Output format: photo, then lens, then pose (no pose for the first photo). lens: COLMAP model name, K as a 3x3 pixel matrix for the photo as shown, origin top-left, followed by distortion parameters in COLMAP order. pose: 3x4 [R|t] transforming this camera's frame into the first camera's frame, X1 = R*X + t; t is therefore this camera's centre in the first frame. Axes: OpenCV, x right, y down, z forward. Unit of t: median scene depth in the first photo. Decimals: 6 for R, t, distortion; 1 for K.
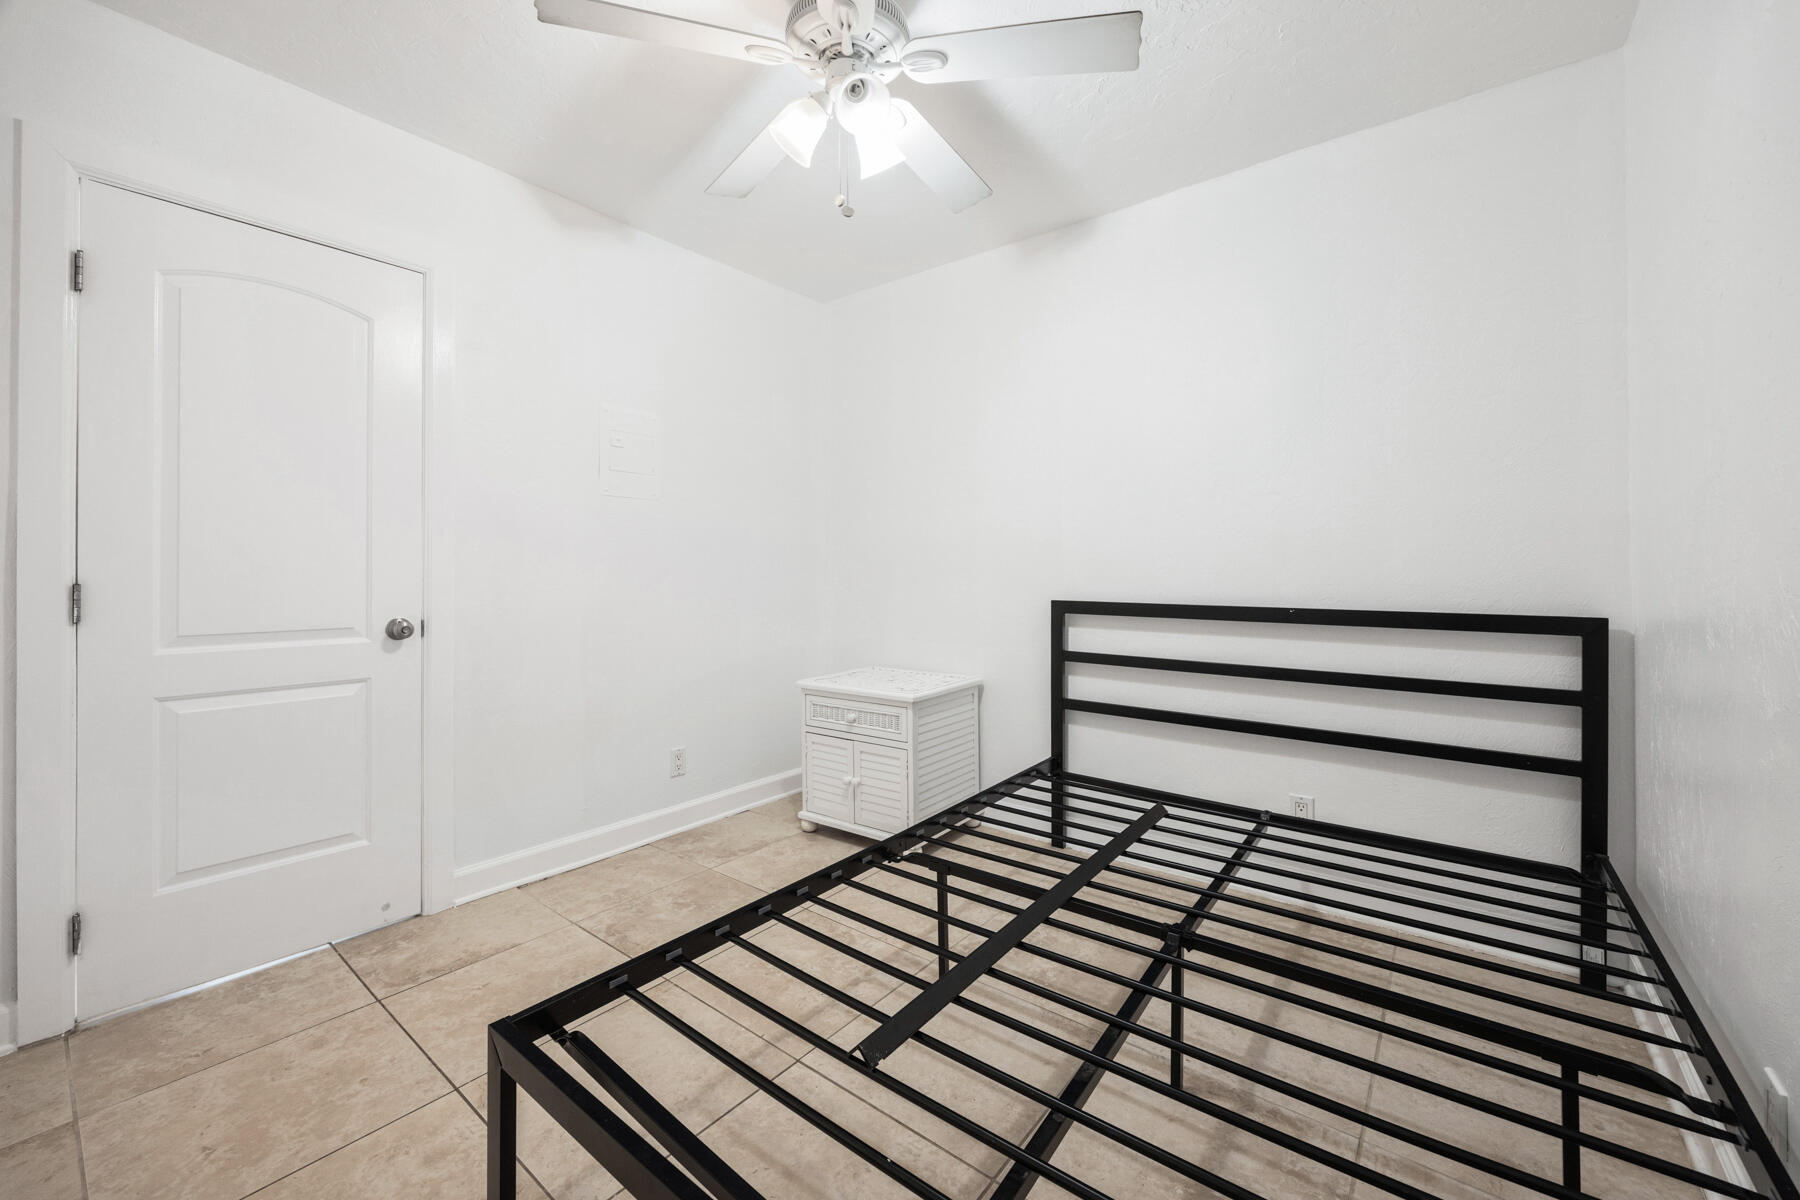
lens RADIAL K [[697.1, 0, 896.3], [0, 697.1, 588.9], [0, 0, 1]] dist [-0.004090, 0.000407]
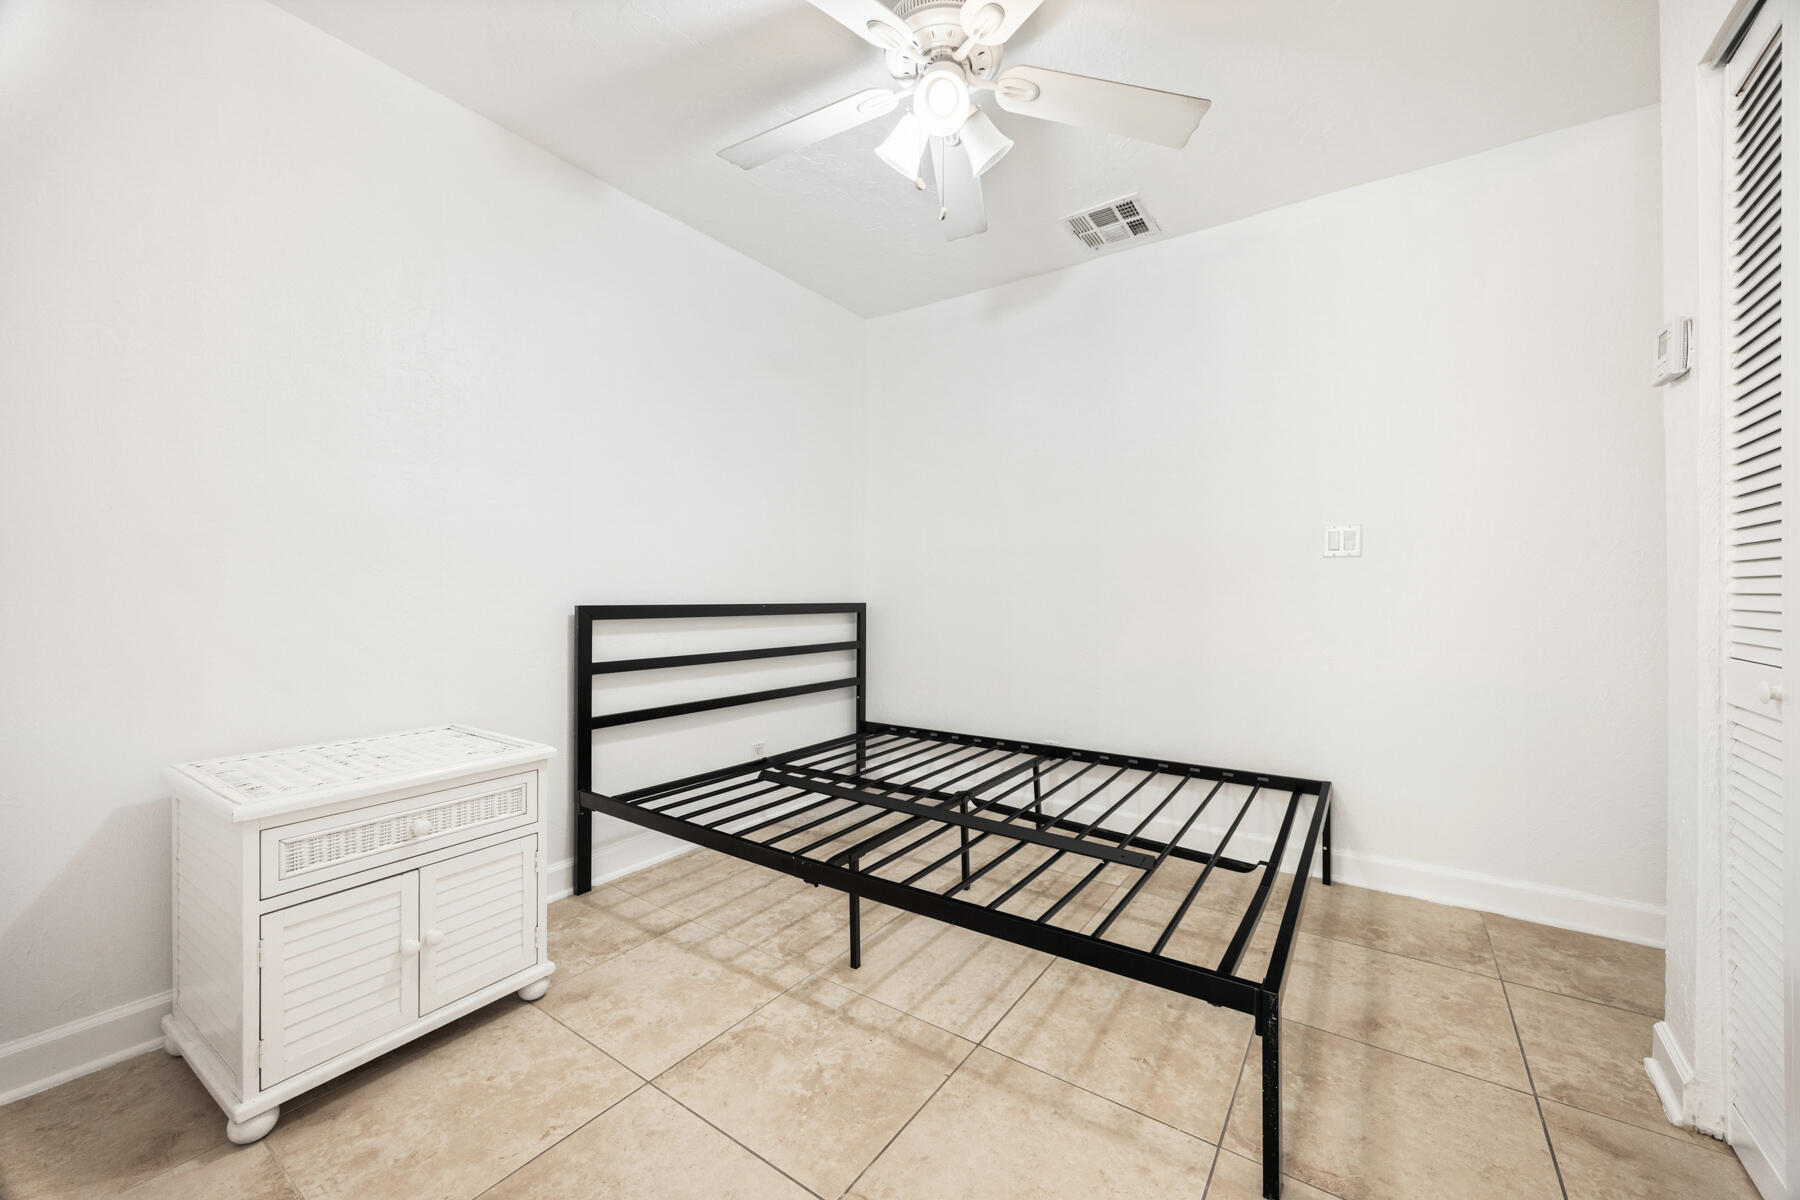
lens RADIAL K [[697.1, 0, 896.3], [0, 697.1, 588.9], [0, 0, 1]] dist [-0.004090, 0.000407]
pose [[-0.059827, 0.001002, 0.998208, -0.944658], [0.007209, 0.999974, -0.000572, 0.003751], [-0.998183, 0.007161, -0.059833, 0.998149]]
